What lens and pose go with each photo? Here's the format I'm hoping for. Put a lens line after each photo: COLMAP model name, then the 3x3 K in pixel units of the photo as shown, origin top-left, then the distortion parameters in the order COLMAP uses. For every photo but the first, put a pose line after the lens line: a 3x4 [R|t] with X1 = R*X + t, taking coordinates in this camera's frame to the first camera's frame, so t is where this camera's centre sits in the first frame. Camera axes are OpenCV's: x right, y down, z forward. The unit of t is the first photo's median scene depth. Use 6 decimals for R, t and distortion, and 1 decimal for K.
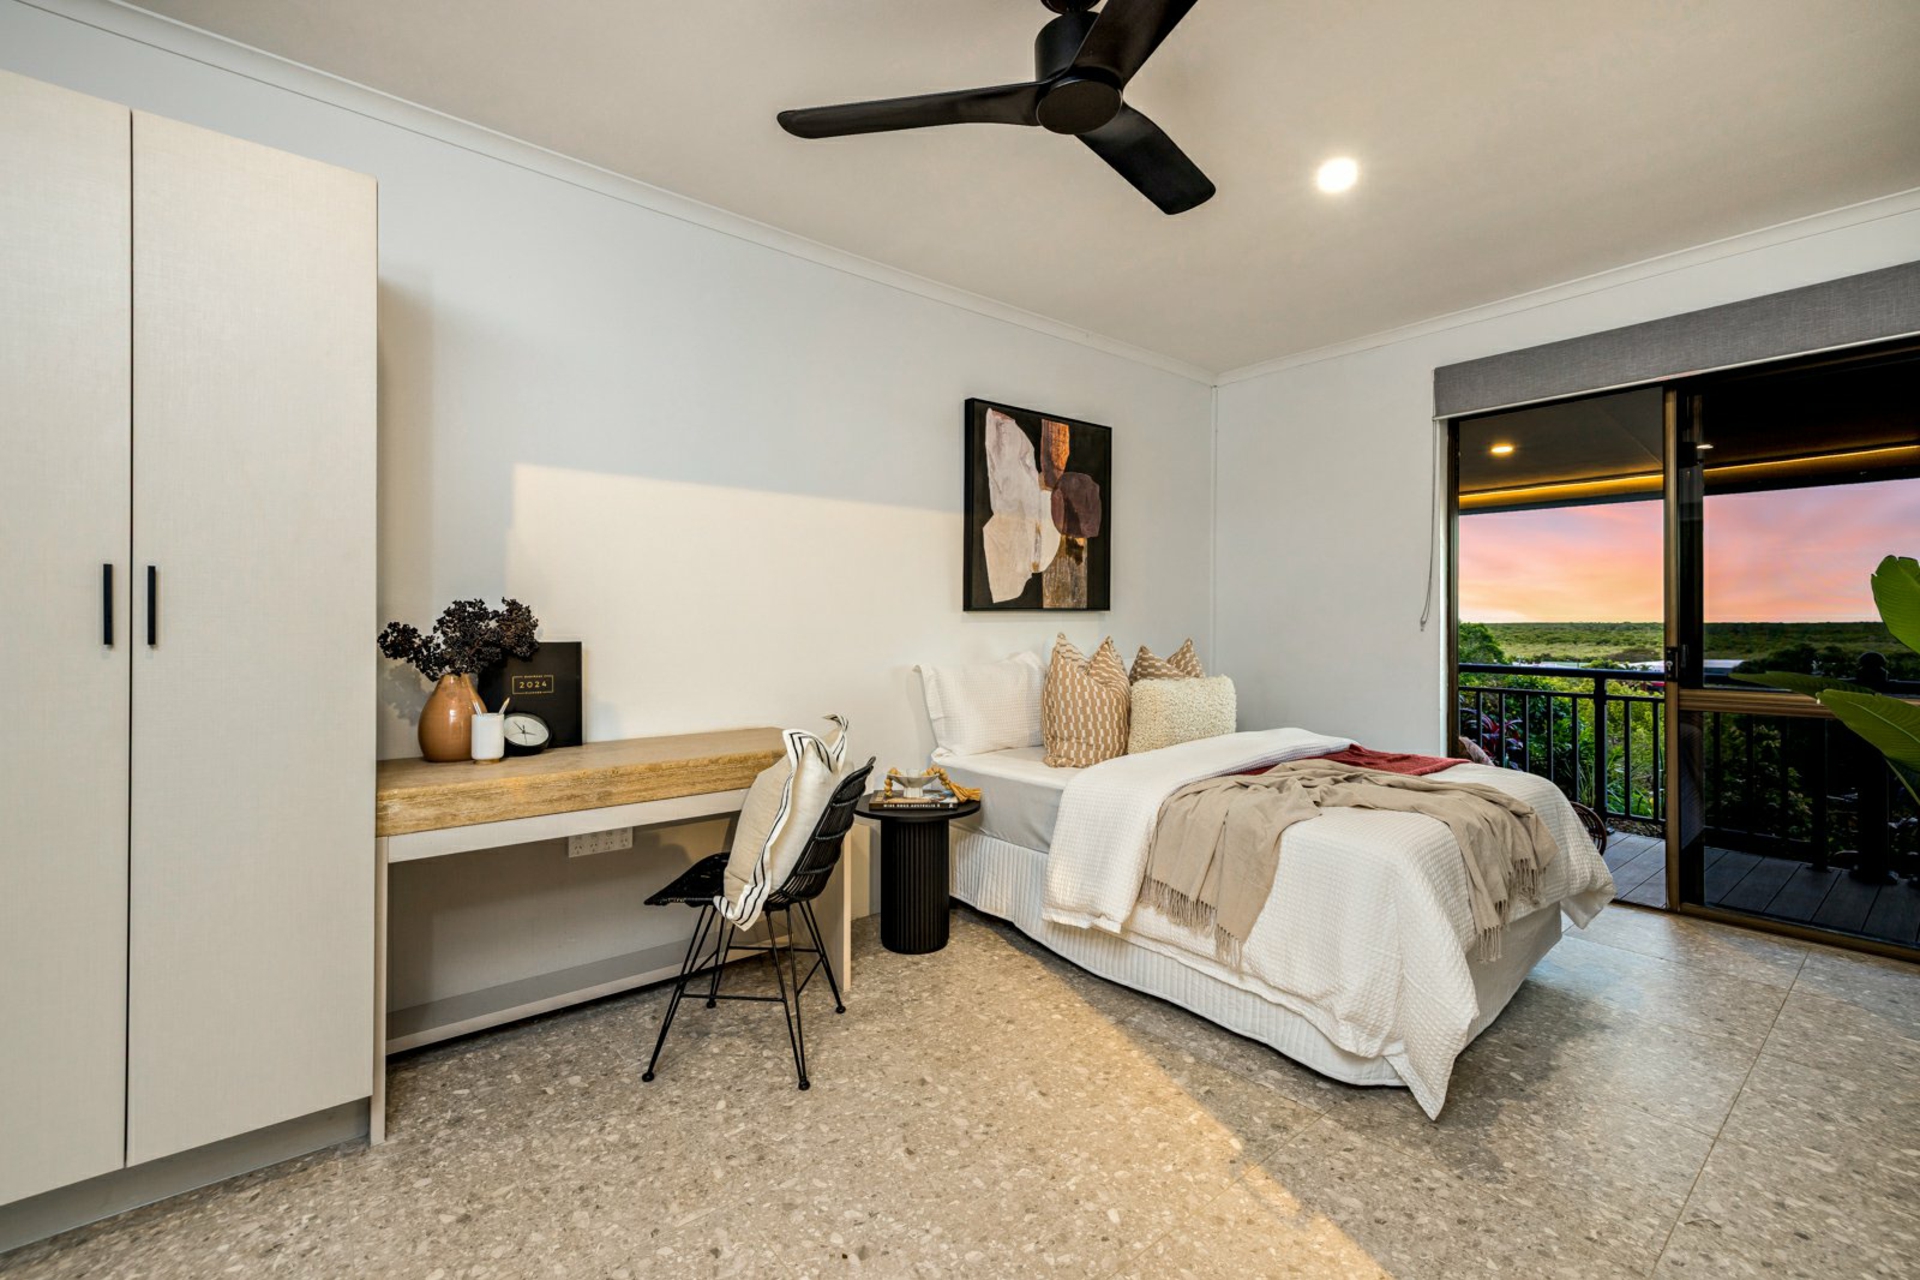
lens RADIAL K [[827.5, 0, 940.0], [0, 827.5, 628.5], [0, 0, 1]] dist [0.002064, 0.001623]
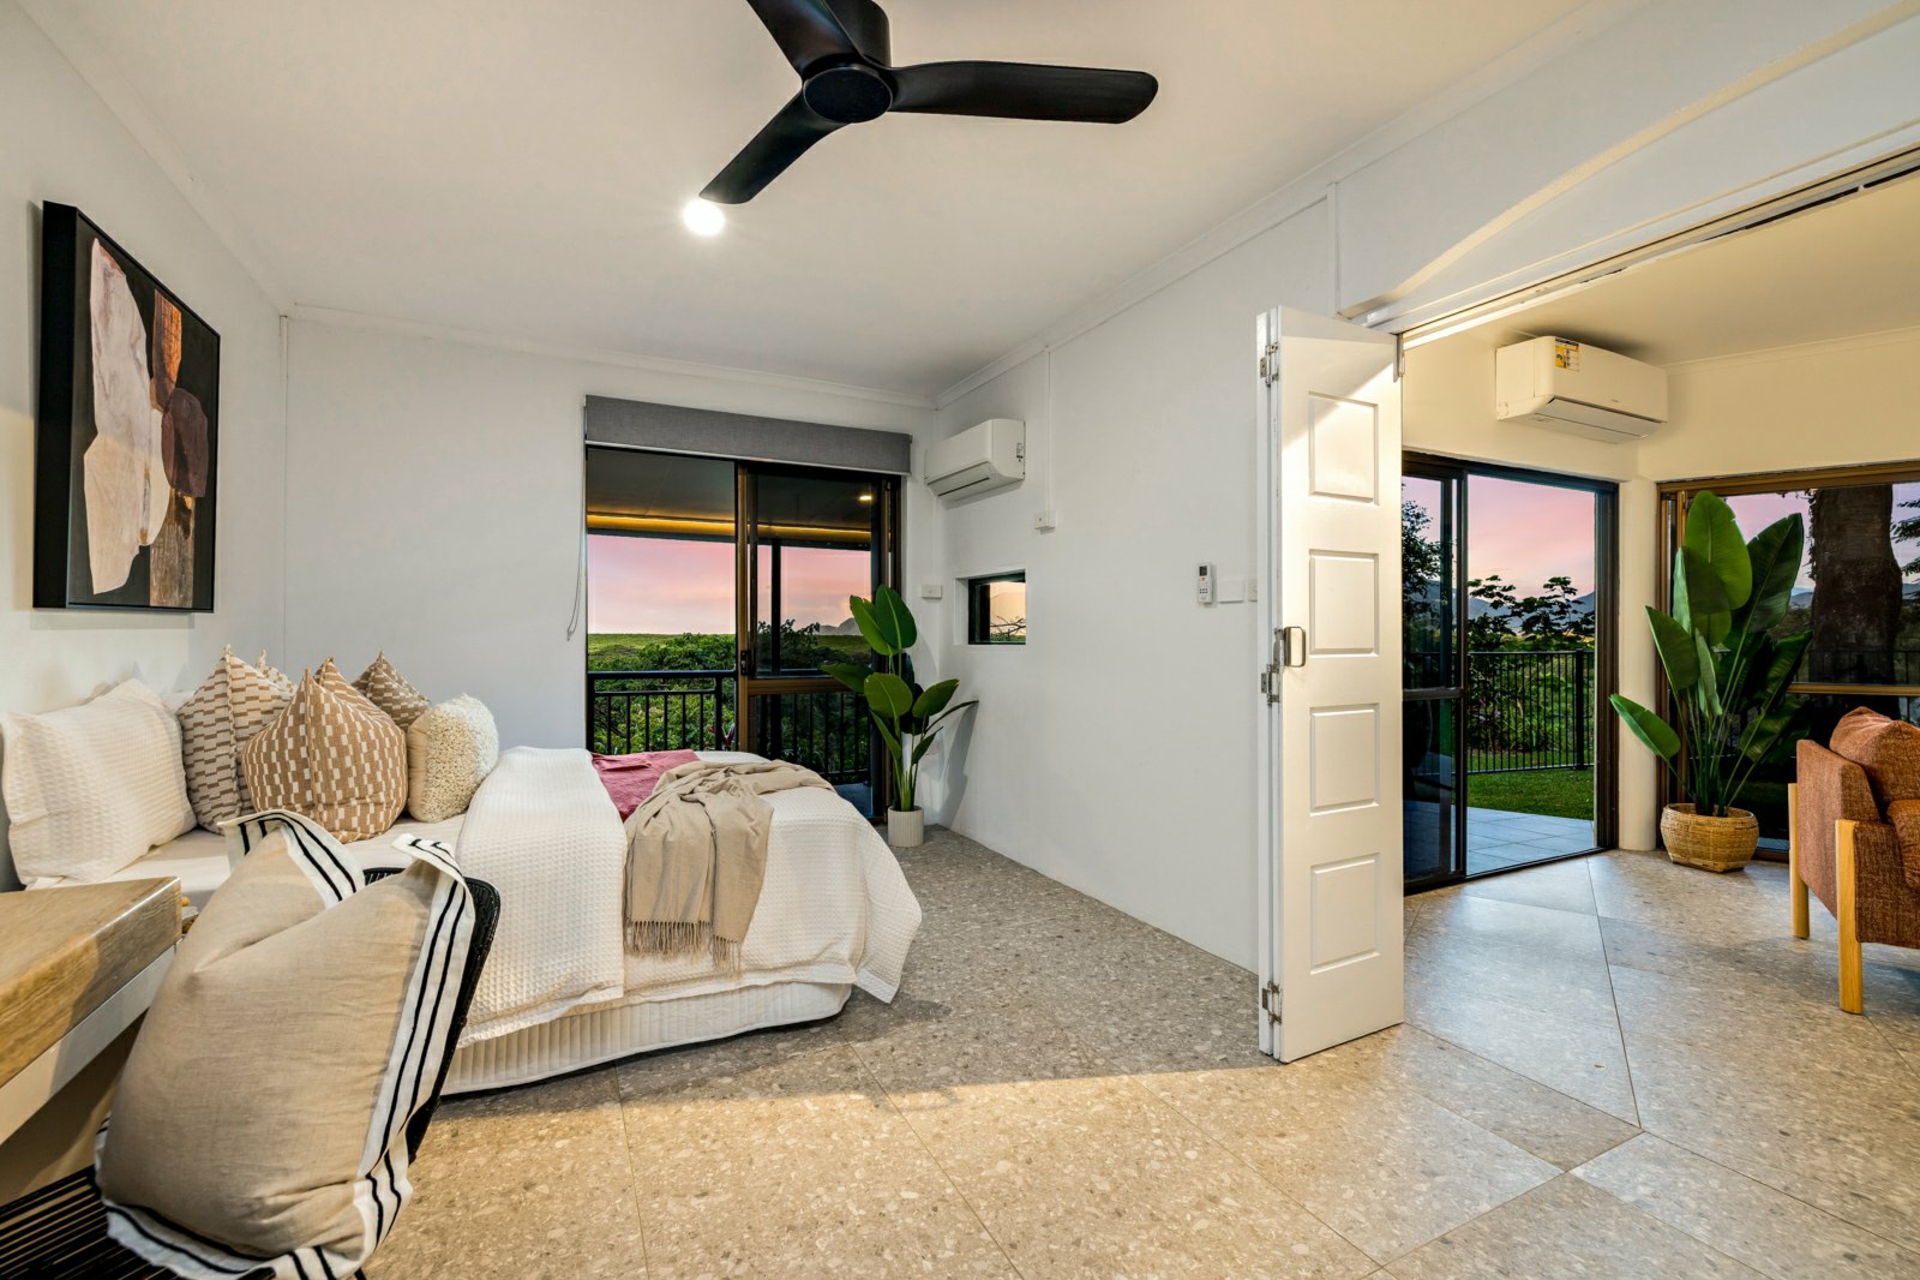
lens RADIAL K [[827.5, 0, 948.0], [0, 827.5, 643.3], [0, 0, 1]] dist [0.002064, 0.001623]
pose [[0.201951, -0.010382, 0.979341, -0.411313], [0.002472, 0.999946, 0.010091, -0.002891], [-0.979392, 0.000383, 0.201966, 0.375576]]
